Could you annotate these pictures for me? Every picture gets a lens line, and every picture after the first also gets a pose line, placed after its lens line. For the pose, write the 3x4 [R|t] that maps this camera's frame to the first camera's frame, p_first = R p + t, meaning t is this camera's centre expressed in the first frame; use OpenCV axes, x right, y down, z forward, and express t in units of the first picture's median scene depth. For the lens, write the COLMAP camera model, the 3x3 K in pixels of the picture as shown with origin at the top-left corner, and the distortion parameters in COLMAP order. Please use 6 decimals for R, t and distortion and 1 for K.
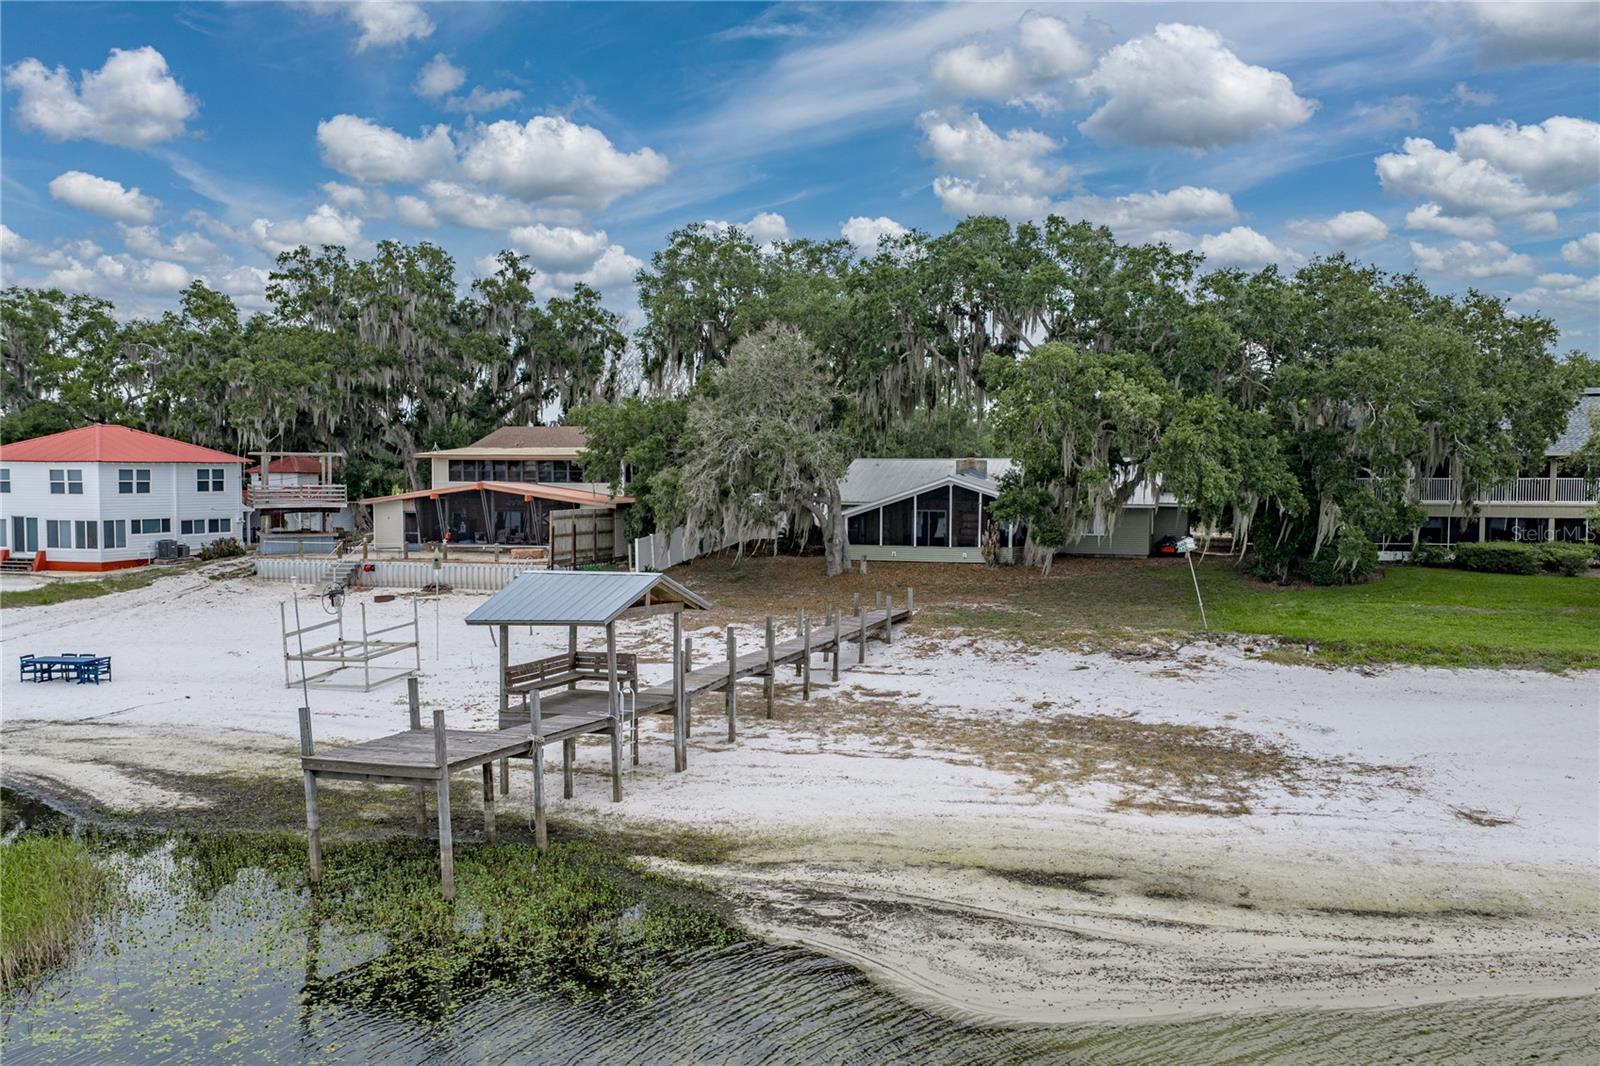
lens RADIAL K [[1318.0, 0, 800.0], [0, 1318.0, 533.0], [0, 0, 1]] dist [0.067226, 0.007930]
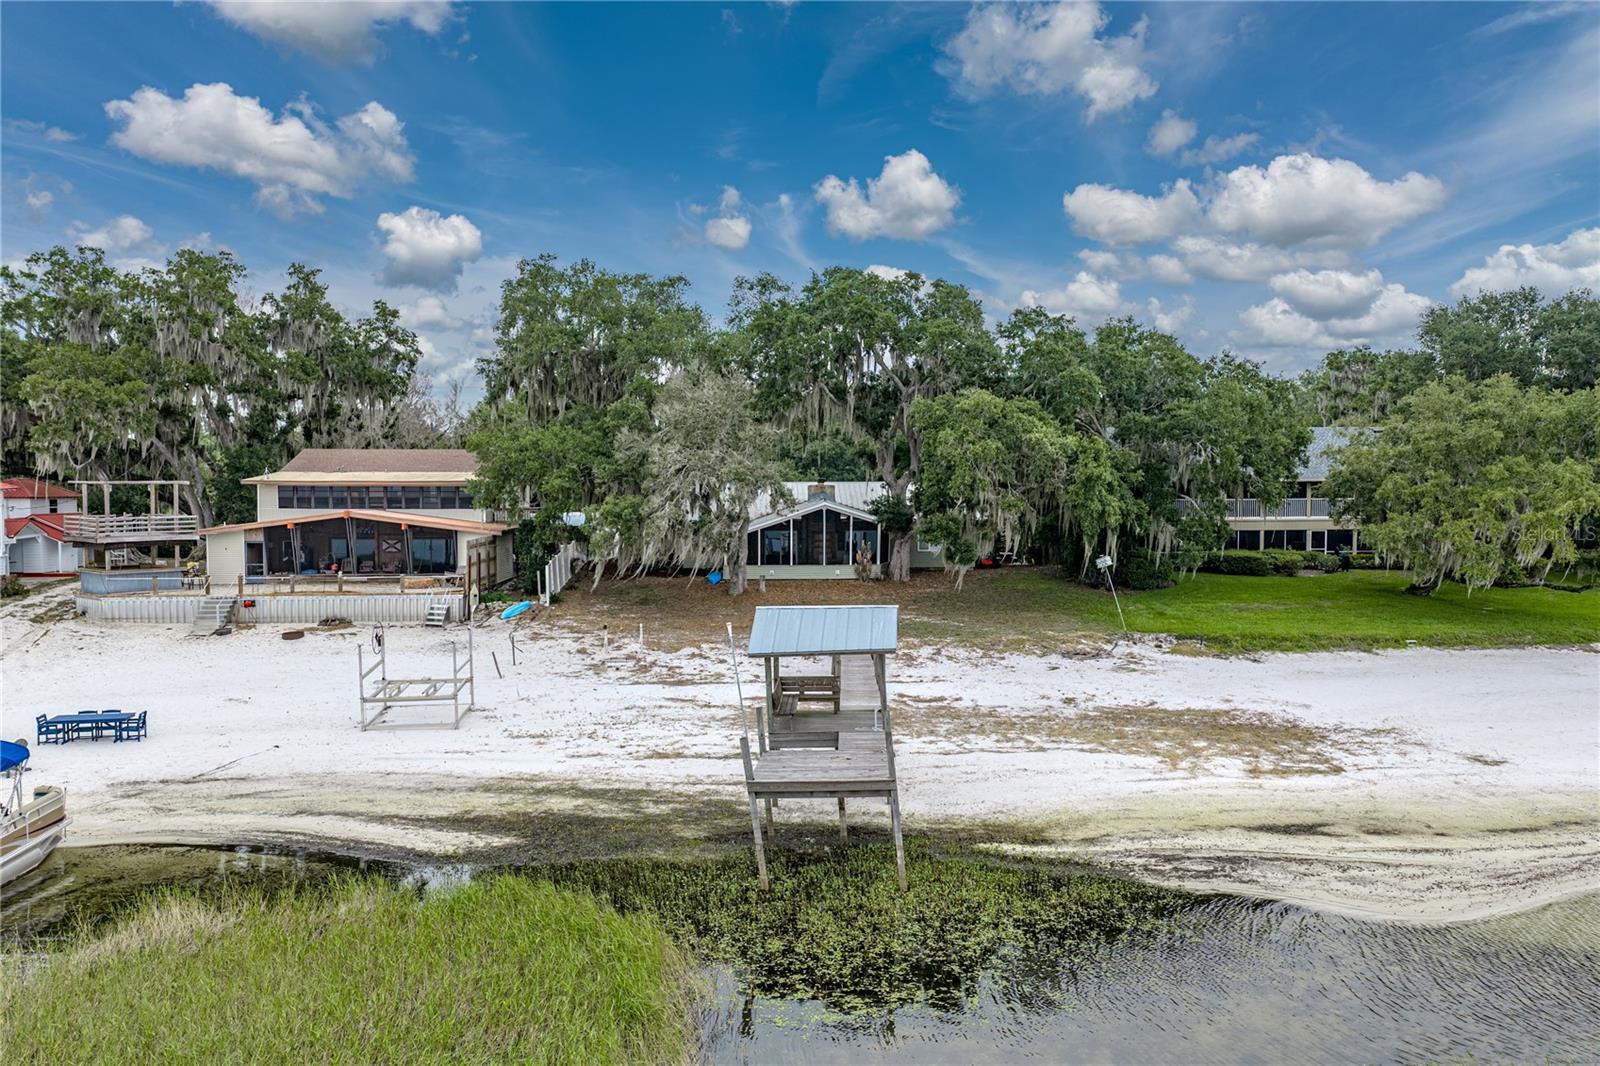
lens RADIAL K [[1318.0, 0, 800.0], [0, 1318.0, 533.0], [0, 0, 1]] dist [0.067226, 0.007930]
pose [[0.938385, -0.018159, 0.345113, -0.338904], [0.019006, 0.999819, 0.000929, -0.020954], [-0.345067, 0.005687, 0.938561, -0.036217]]
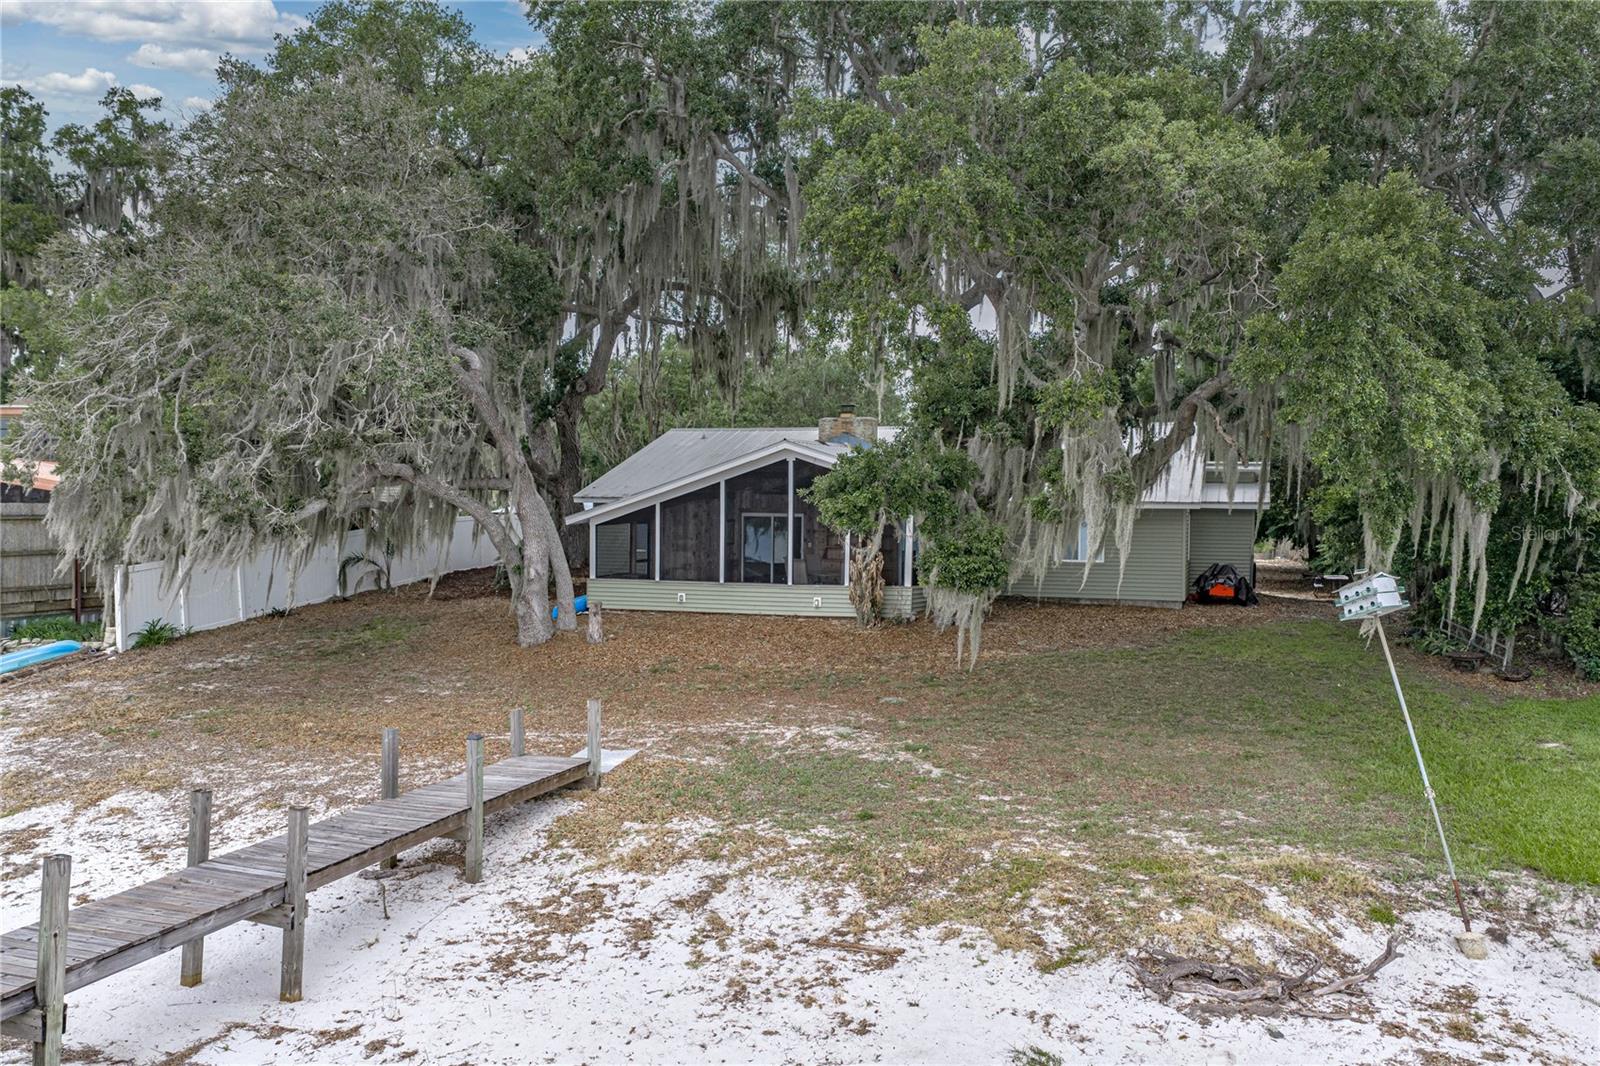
lens RADIAL K [[1318.0, 0, 800.0], [0, 1318.0, 533.0], [0, 0, 1]] dist [0.067226, 0.007930]
pose [[0.999934, 0.004690, 0.010524, 0.133302], [-0.004501, 0.999830, -0.017907, 0.000121], [-0.010606, 0.017858, 0.999784, 0.597833]]
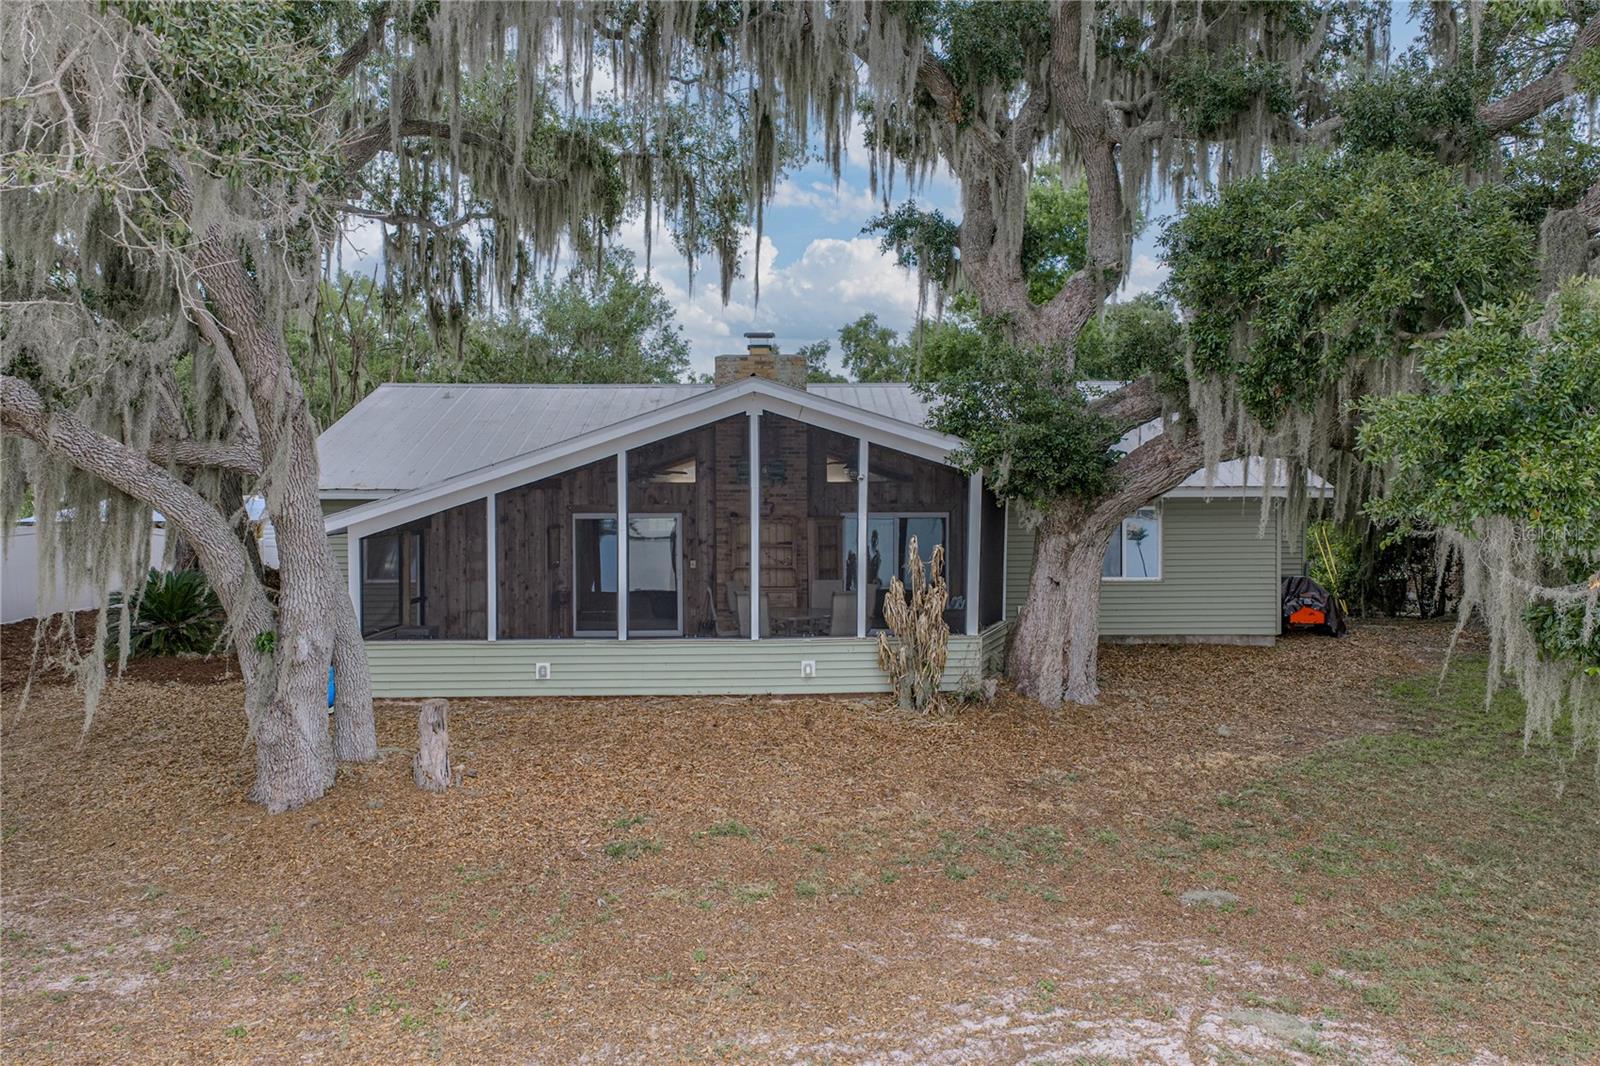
lens RADIAL K [[1341.0, 0, 800.0], [0, 1341.0, 533.0], [0, 0, 1]] dist [0.053287, 0.006153]
pose [[0.940916, -0.013602, 0.338367, 0.034064], [0.021207, 0.999599, -0.018789, -0.007030], [-0.337976, 0.024854, 0.940827, 0.869634]]
